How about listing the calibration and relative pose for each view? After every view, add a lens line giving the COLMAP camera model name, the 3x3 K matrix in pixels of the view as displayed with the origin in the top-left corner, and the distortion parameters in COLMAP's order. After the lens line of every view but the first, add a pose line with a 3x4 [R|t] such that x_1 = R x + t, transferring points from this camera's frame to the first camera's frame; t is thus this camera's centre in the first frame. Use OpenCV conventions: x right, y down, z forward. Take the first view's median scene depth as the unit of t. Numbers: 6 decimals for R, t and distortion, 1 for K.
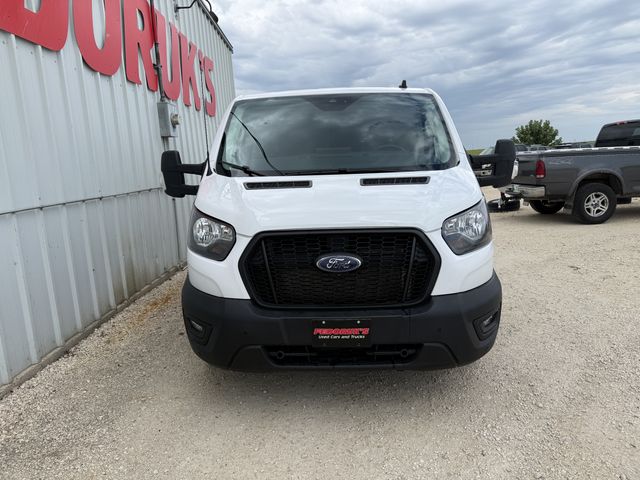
lens RADIAL K [[443.4, 0, 320.0], [0, 443.4, 240.0], [0, 0, 1]] dist [0.083300, -0.111796]
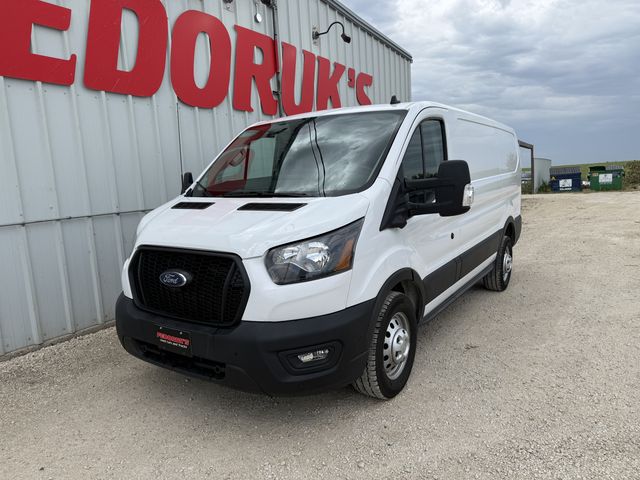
lens RADIAL K [[443.4, 0, 320.0], [0, 443.4, 240.0], [0, 0, 1]] dist [0.083300, -0.111796]
pose [[0.852877, 0.078884, -0.516119, 0.904125], [-0.081347, 0.996525, 0.017885, -0.093441], [0.515737, 0.026731, 0.856330, 0.196428]]
